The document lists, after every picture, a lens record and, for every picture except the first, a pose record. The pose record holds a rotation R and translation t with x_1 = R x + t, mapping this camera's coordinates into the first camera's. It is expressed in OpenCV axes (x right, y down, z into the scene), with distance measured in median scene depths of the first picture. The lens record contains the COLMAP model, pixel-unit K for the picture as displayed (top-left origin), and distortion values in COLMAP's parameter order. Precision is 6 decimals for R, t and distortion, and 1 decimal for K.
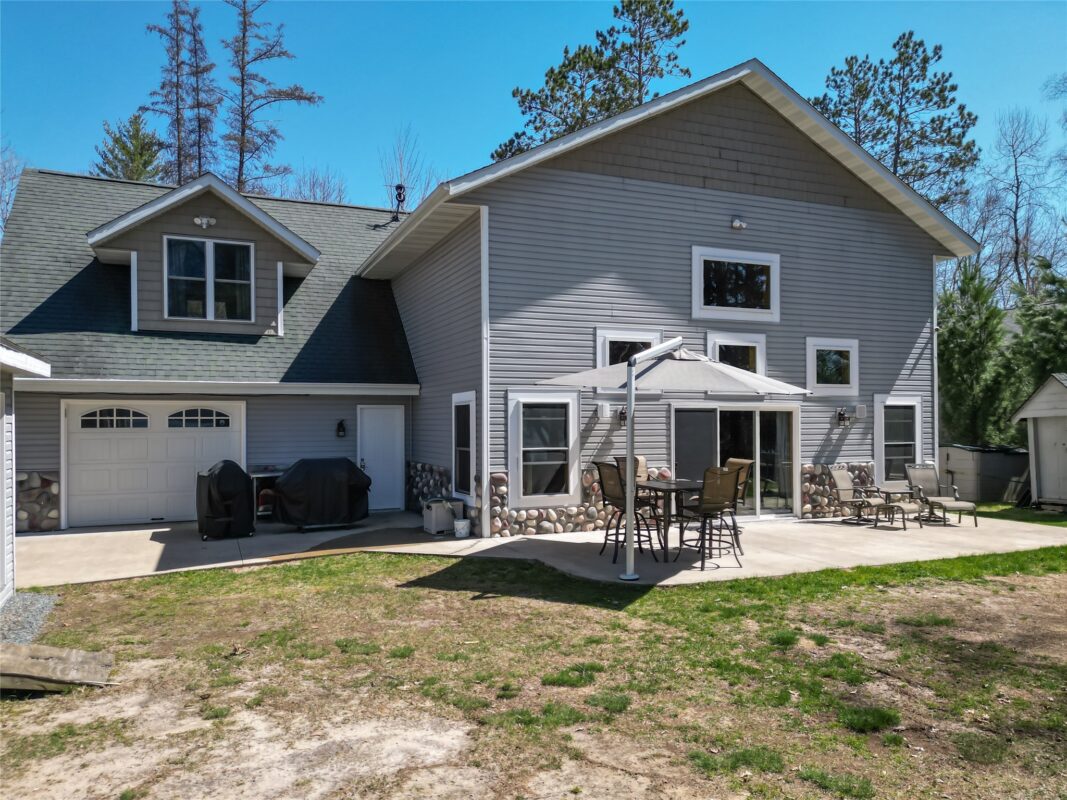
lens RADIAL K [[746.5, 0, 525.9], [0, 746.5, 426.0], [0, 0, 1]] dist [0.073970, -0.070762]
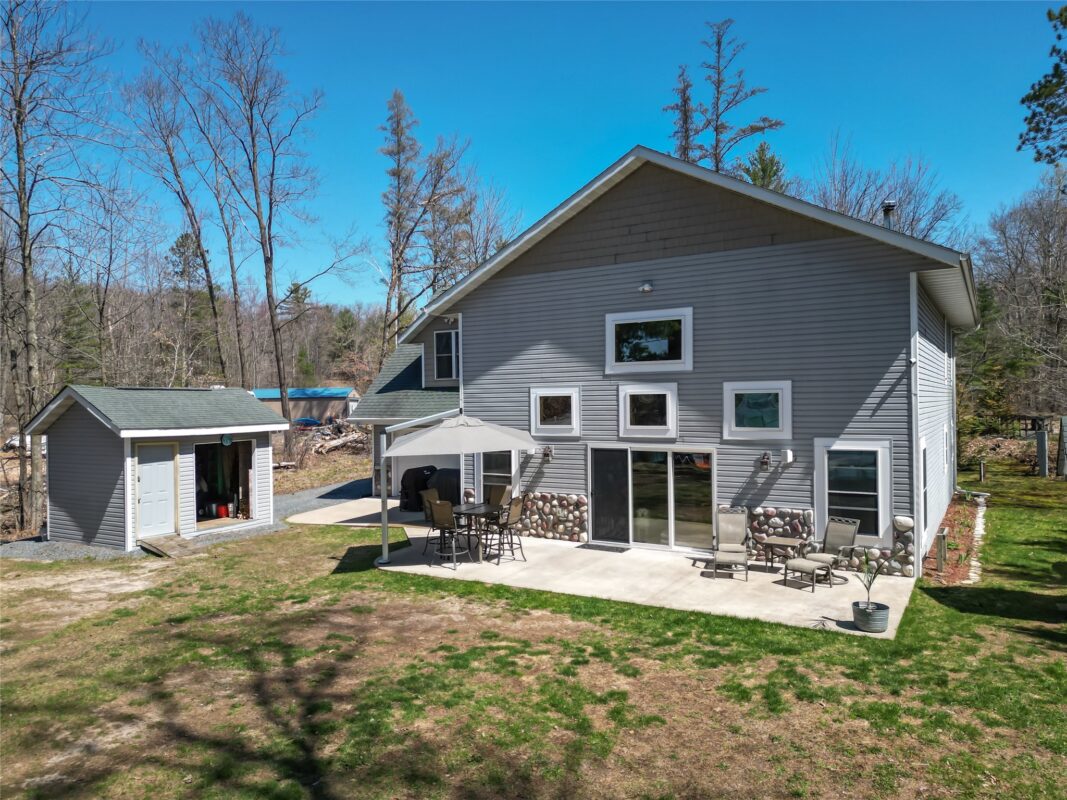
lens RADIAL K [[743.5, 0, 539.8], [0, 743.5, 410.9], [0, 0, 1]] dist [0.074285, -0.063483]
pose [[0.598129, 0.006207, -0.801376, 1.045652], [0.008019, 0.999874, 0.013729, -0.094735], [0.801360, -0.014638, 0.598003, 0.184406]]
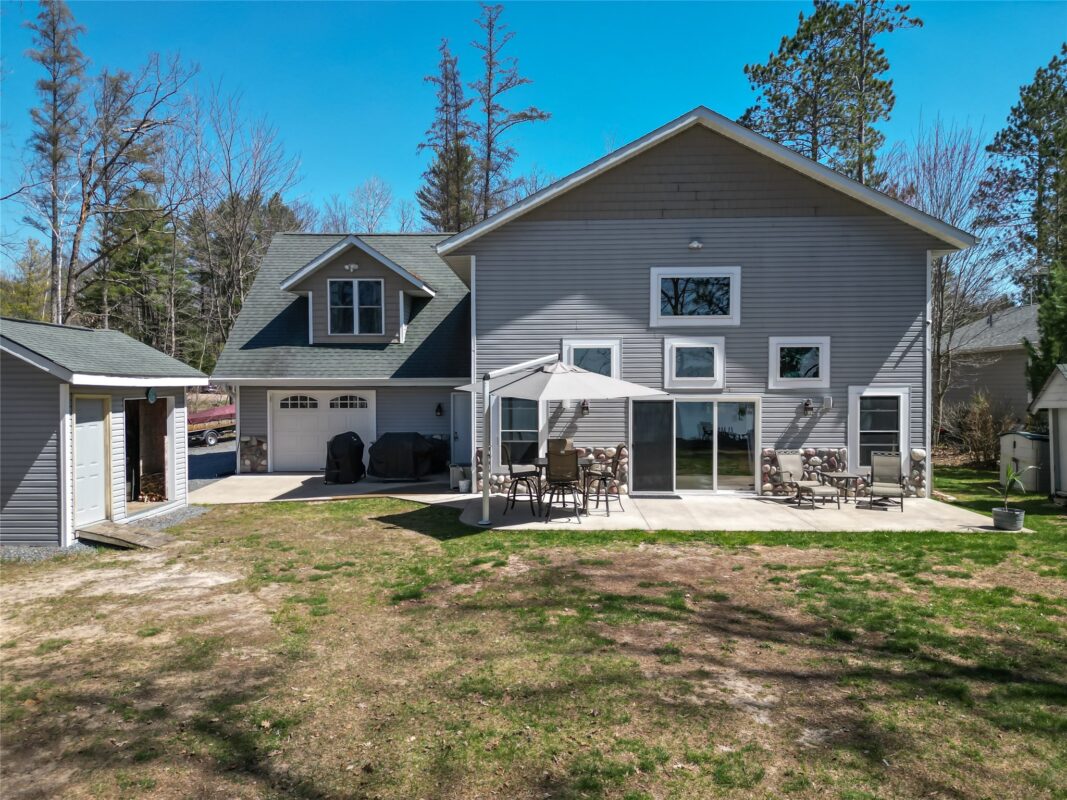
lens RADIAL K [[743.5, 0, 539.8], [0, 743.5, 410.9], [0, 0, 1]] dist [0.074285, -0.063483]
pose [[0.909932, 0.015234, -0.414477, 0.528526], [-0.002437, 0.999504, 0.031385, -0.041009], [0.414749, -0.027548, 0.909519, -0.176111]]
